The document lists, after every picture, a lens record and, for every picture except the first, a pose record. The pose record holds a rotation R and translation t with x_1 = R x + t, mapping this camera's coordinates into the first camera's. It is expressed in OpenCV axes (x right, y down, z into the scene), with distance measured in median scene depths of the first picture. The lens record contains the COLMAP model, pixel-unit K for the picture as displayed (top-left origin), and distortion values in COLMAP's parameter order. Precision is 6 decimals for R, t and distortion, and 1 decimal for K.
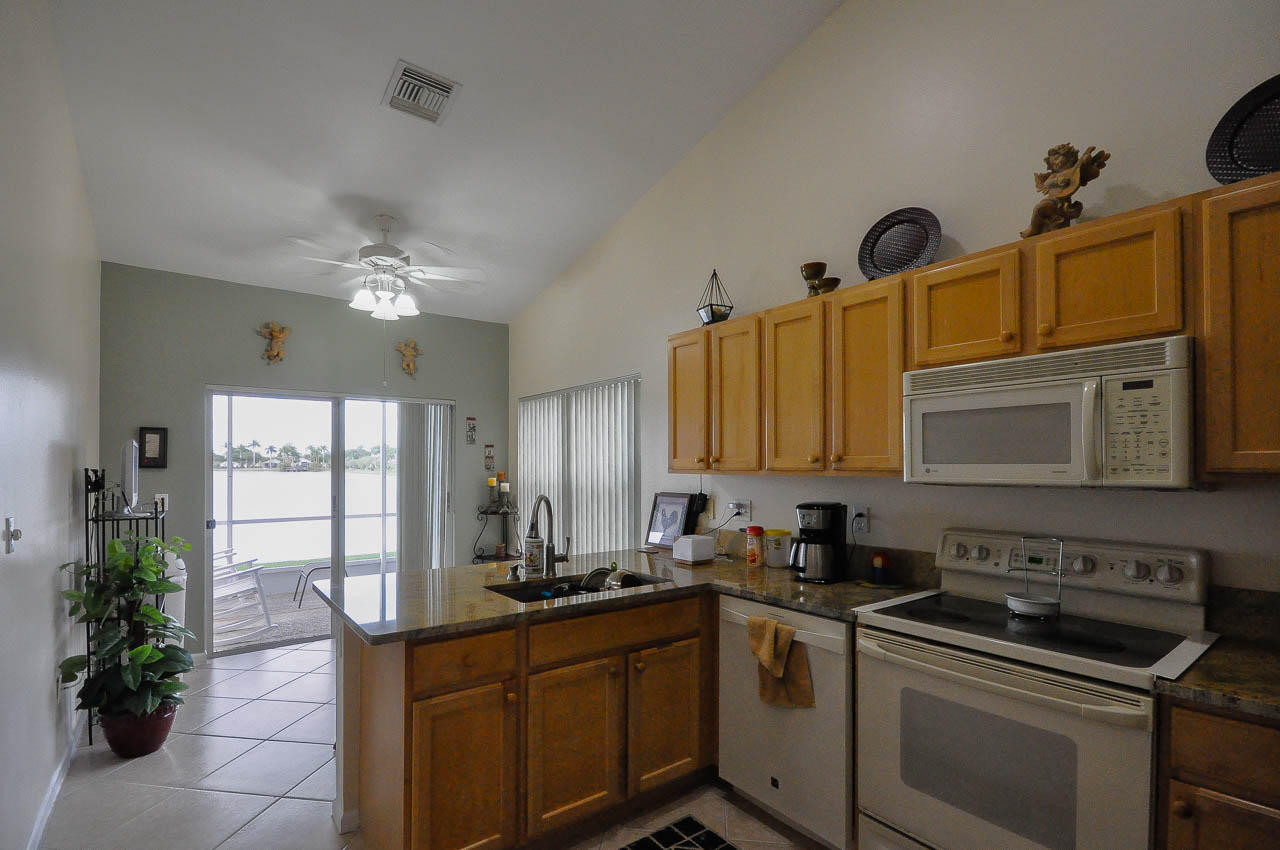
lens RADIAL K [[581.8, 0, 640.7], [0, 581.8, 480.6], [0, 0, 1]] dist [-0.000503, -0.000112]
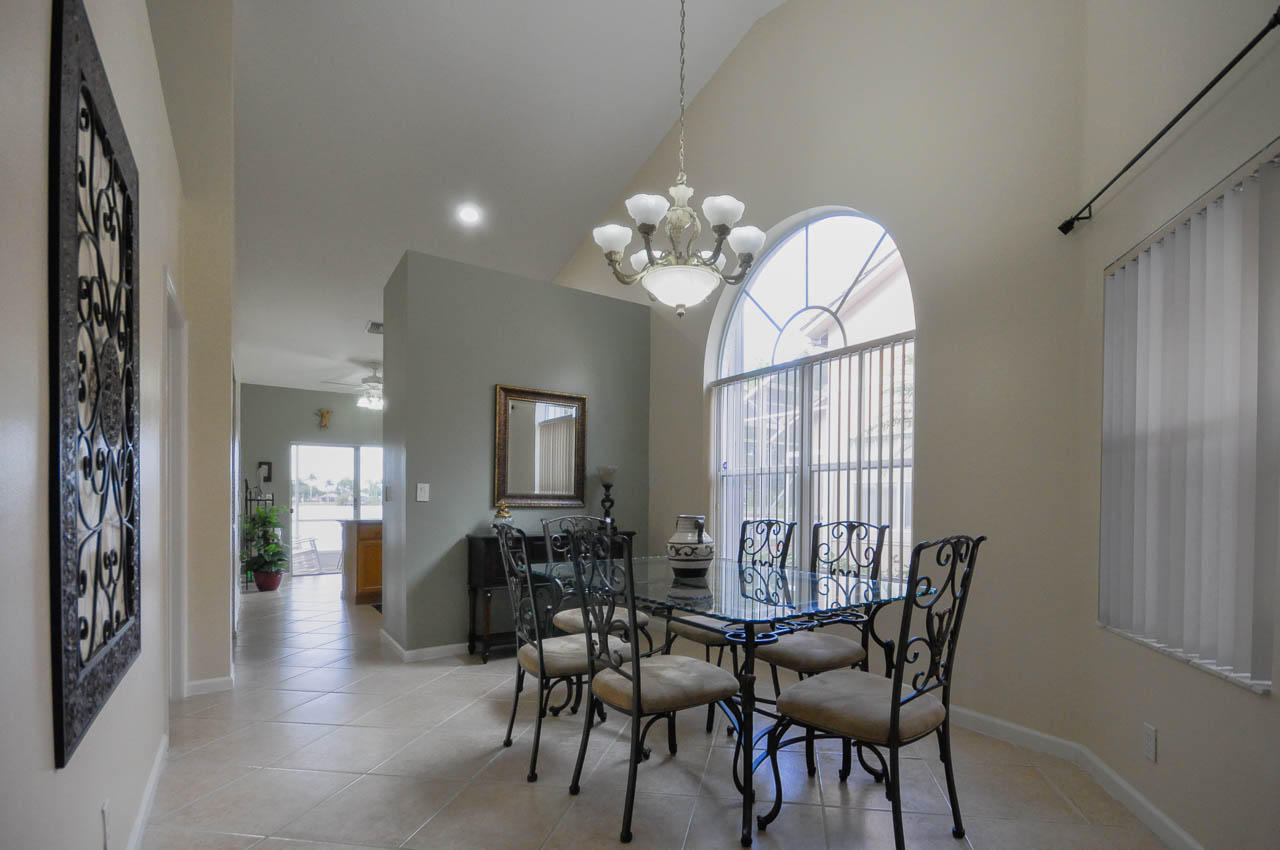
lens RADIAL K [[618.4, 0, 691.6], [0, 618.4, 503.5], [0, 0, 1]] dist [0.000185, -0.000222]
pose [[0.999398, -0.000913, -0.034673, 0.756153], [0.000261, 0.999823, -0.018804, 0.097906], [0.034684, 0.018783, 0.999222, -1.147229]]
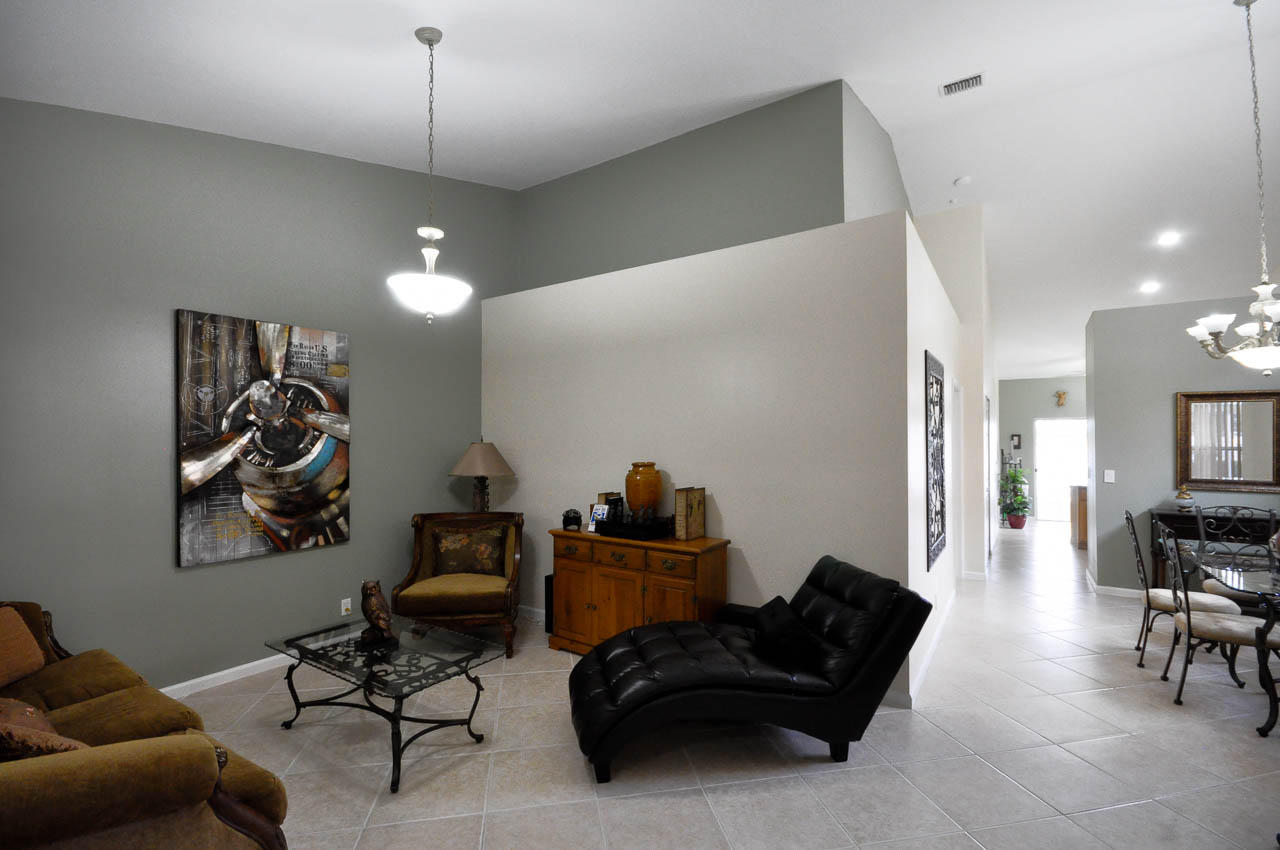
lens RADIAL K [[569.5, 0, 640.0], [0, 569.5, 425.0], [0, 0, 1]] dist [-0.000892, -0.000088]
pose [[0.321722, -0.028781, -0.946397, 1.221536], [-0.024300, 0.998958, -0.038641, 0.014883], [0.946522, 0.035429, 0.320687, -1.656725]]
